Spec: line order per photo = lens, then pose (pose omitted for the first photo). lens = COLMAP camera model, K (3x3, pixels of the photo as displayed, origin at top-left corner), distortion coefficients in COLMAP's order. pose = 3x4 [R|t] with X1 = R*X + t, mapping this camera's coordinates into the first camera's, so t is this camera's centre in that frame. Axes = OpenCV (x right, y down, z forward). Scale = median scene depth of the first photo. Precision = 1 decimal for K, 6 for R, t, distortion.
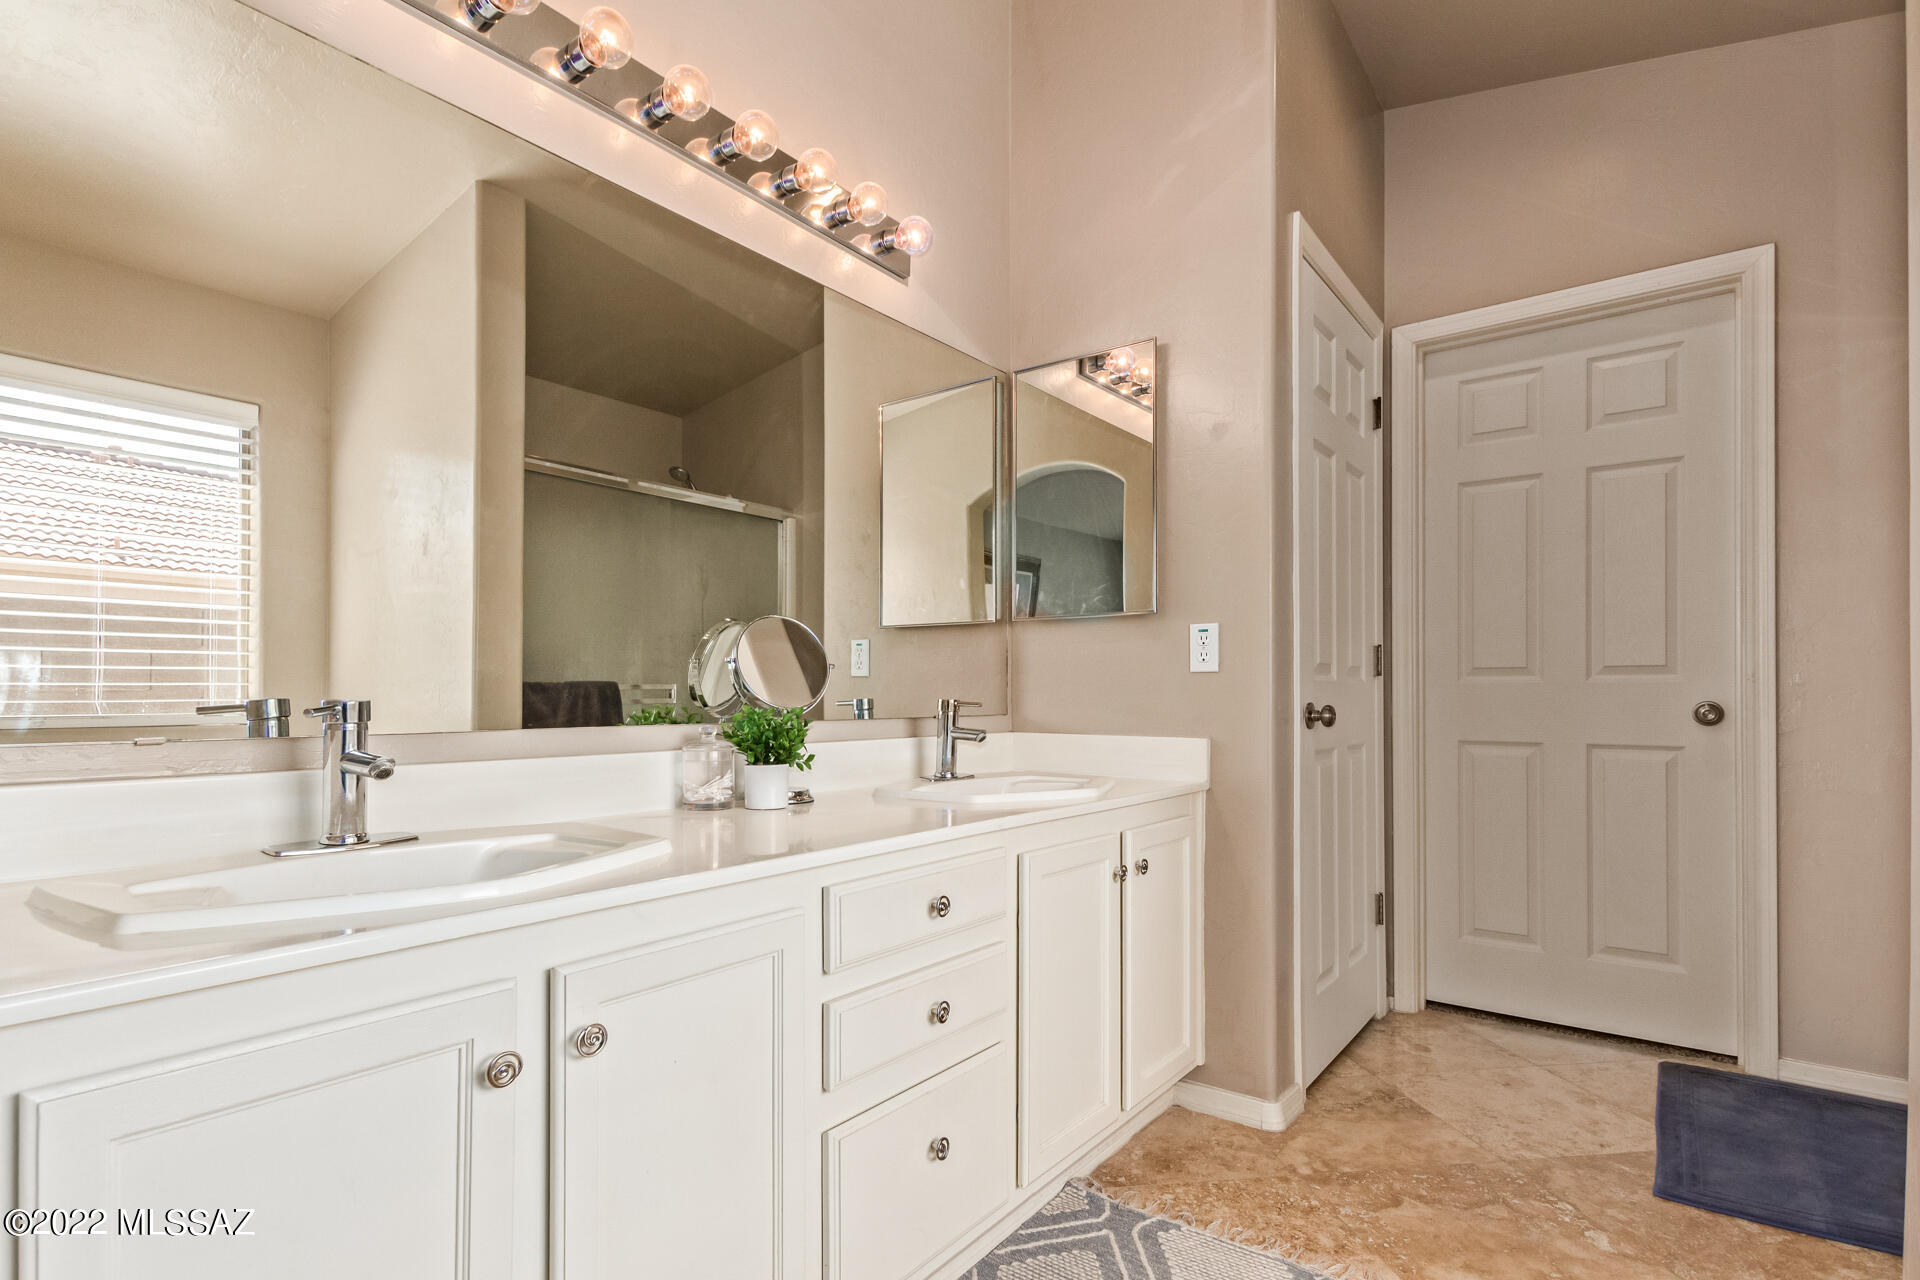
lens RADIAL K [[946.0, 0, 940.3], [0, 946.0, 684.7], [0, 0, 1]] dist [0.012514, -0.000134]
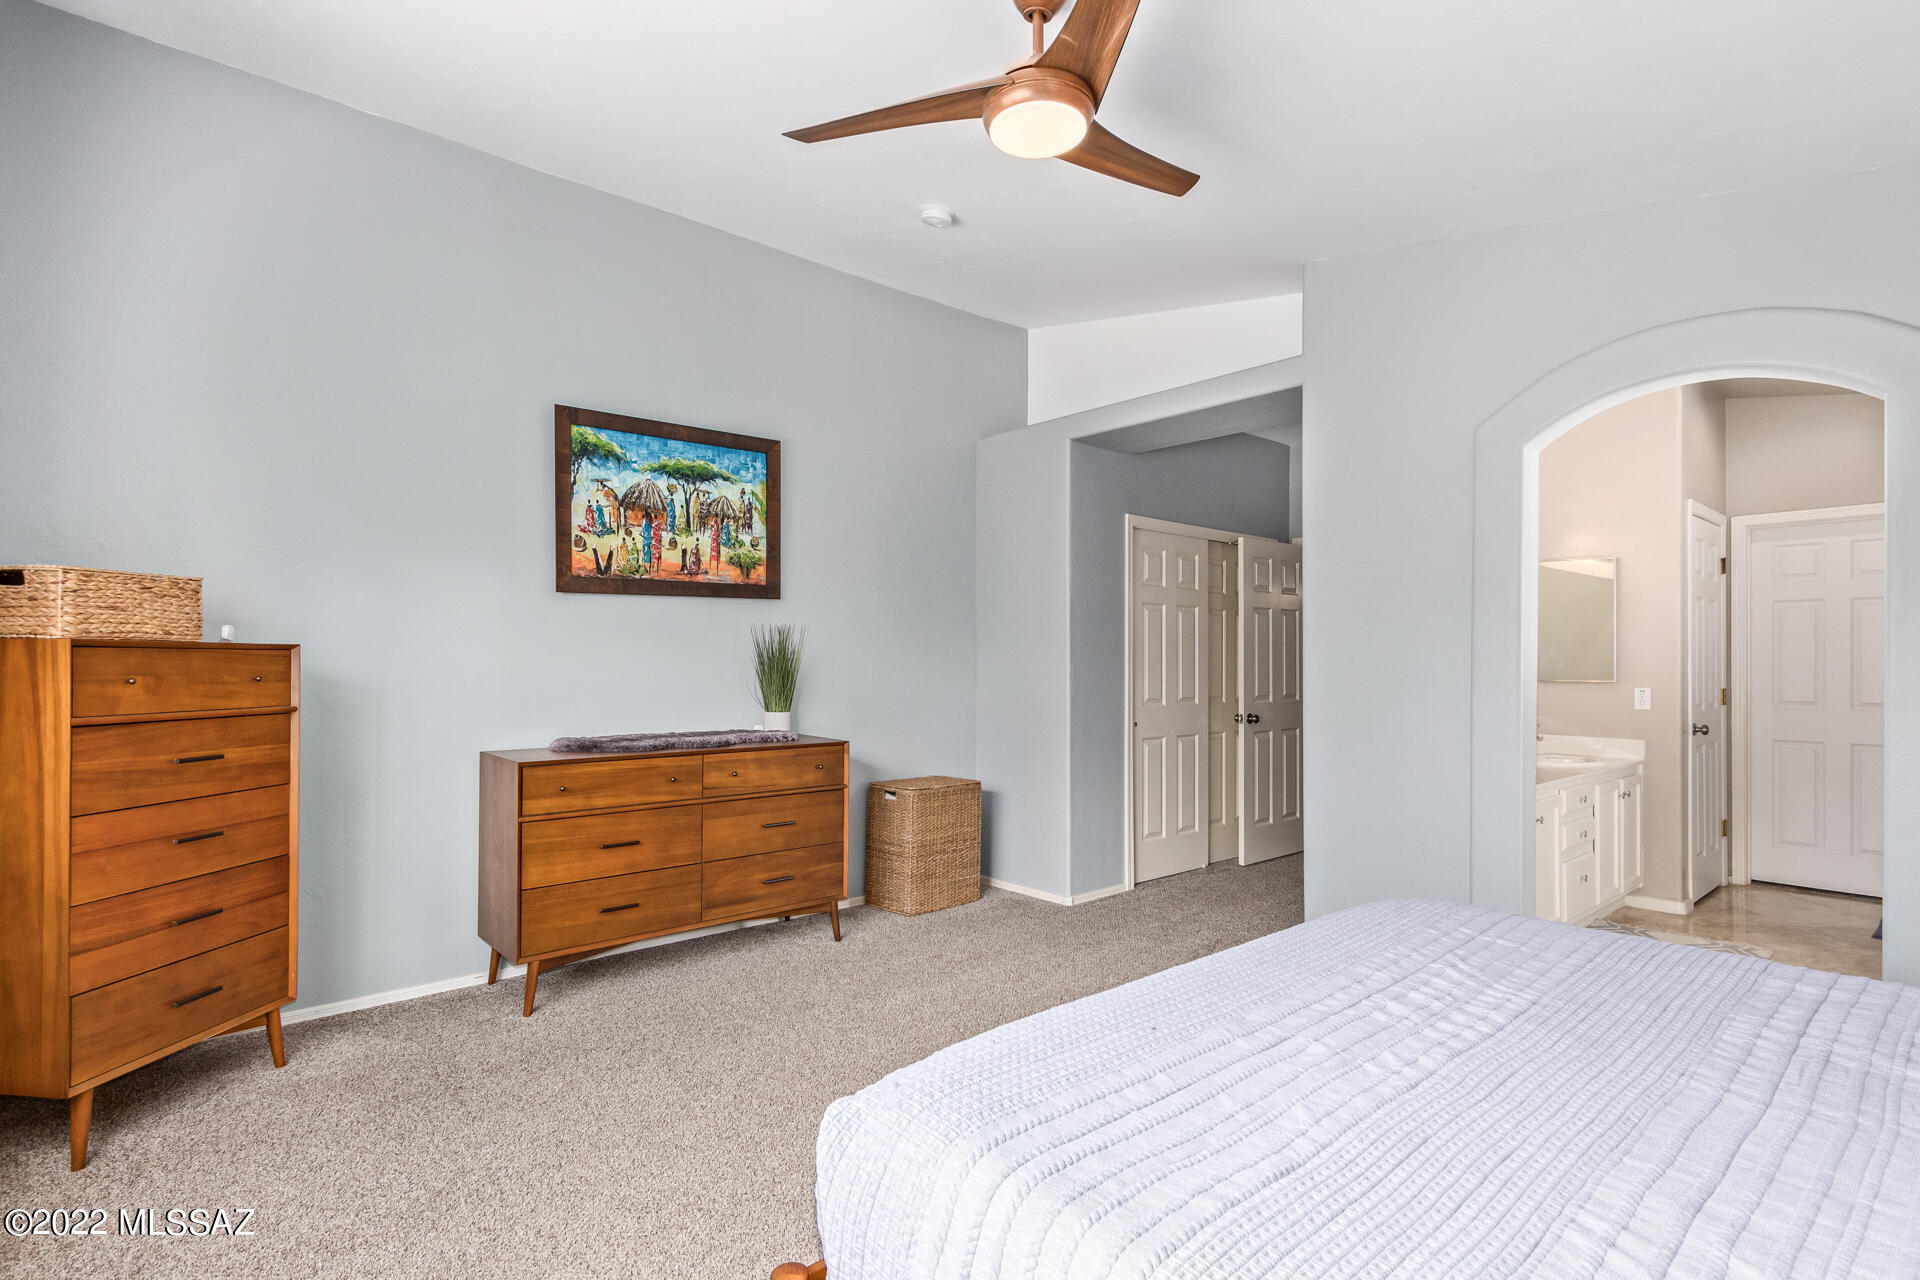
lens RADIAL K [[946.0, 0, 961.6], [0, 946.0, 649.4], [0, 0, 1]] dist [0.012514, -0.000134]
pose [[0.982990, 0.001719, -0.183651, -0.708171], [-0.001195, 0.999995, 0.002967, -0.128281], [0.183655, -0.002697, 0.982987, -1.190234]]
